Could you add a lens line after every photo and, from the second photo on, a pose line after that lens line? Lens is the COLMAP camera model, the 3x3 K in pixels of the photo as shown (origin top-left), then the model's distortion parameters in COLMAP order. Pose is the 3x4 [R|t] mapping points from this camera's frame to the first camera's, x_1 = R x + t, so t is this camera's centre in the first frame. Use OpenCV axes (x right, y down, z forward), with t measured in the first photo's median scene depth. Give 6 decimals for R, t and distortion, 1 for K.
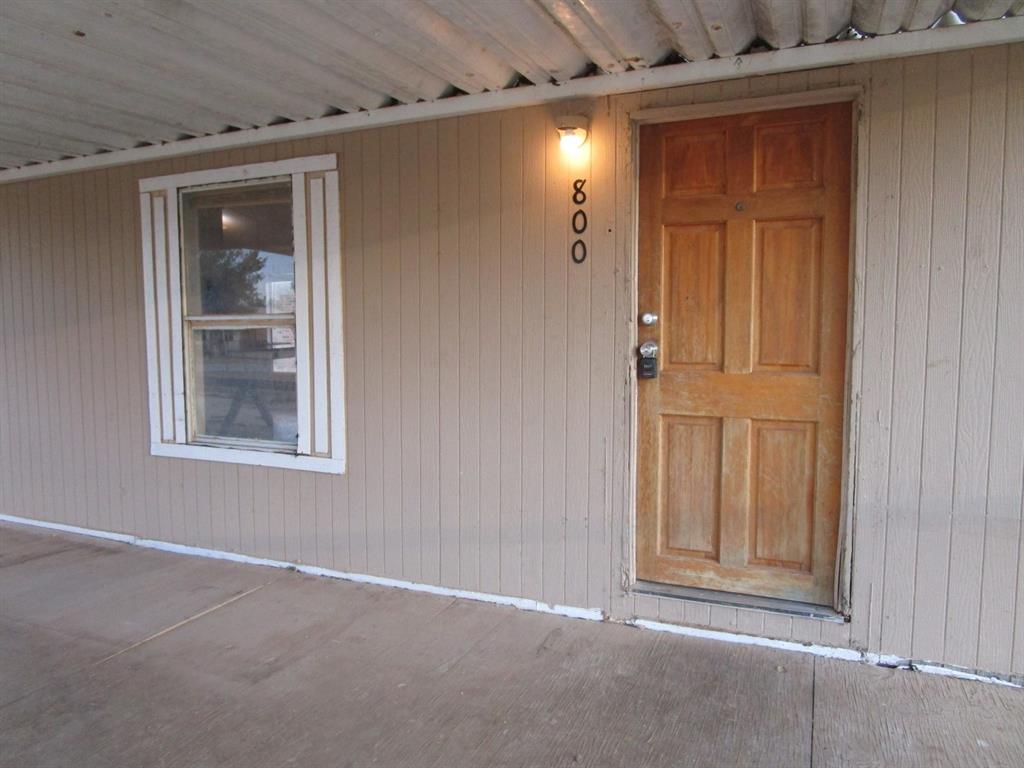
lens RADIAL K [[722.6, 0, 516.0], [0, 722.6, 386.7], [0, 0, 1]] dist [-0.041119, -0.000069]
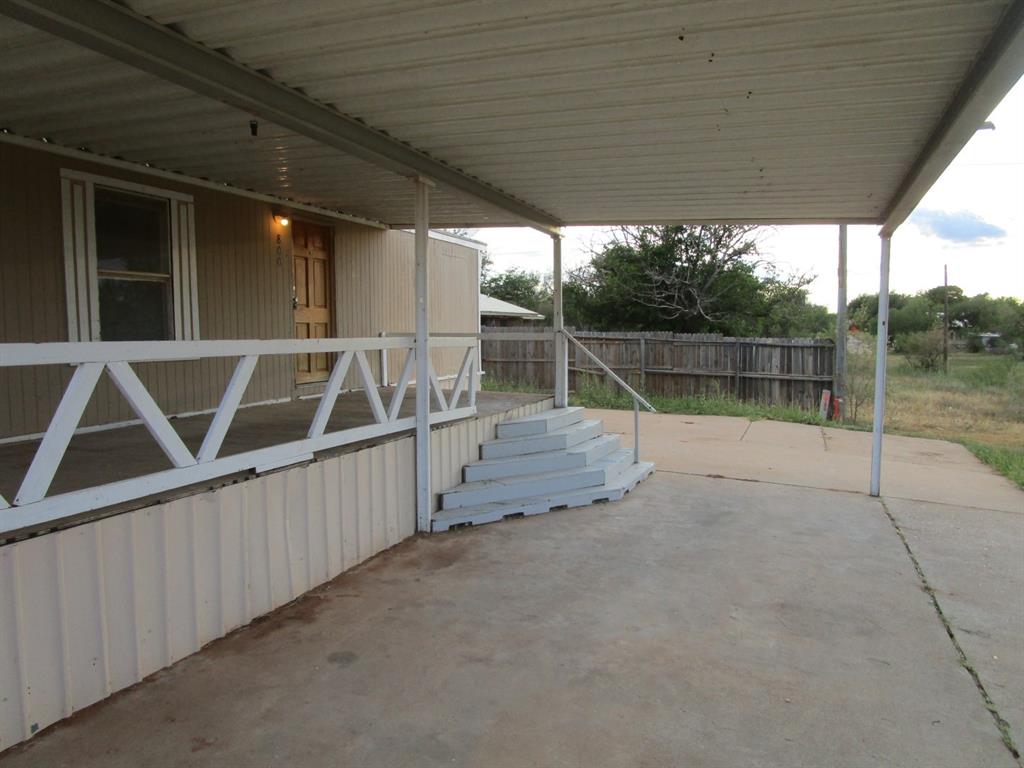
lens RADIAL K [[722.6, 0, 516.0], [0, 722.6, 386.7], [0, 0, 1]] dist [-0.041119, -0.000069]
pose [[-0.033415, -0.074994, 0.996624, -2.339151], [0.086881, 0.993188, 0.077648, 0.127078], [-0.995658, 0.089182, -0.026672, 0.216461]]
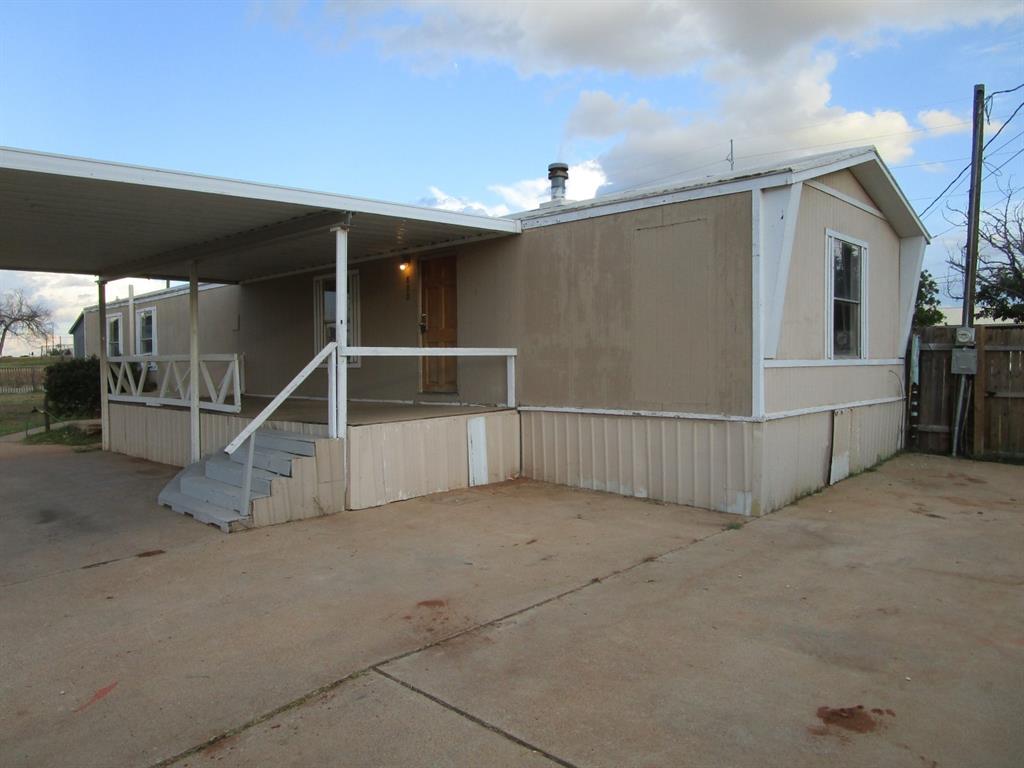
lens RADIAL K [[722.6, 0, 516.0], [0, 722.6, 386.7], [0, 0, 1]] dist [-0.041119, -0.000069]
pose [[0.941159, 0.006930, -0.337893, 1.579134], [-0.023825, 0.998663, -0.045879, 0.355178], [0.337123, 0.051230, 0.940066, -1.873894]]
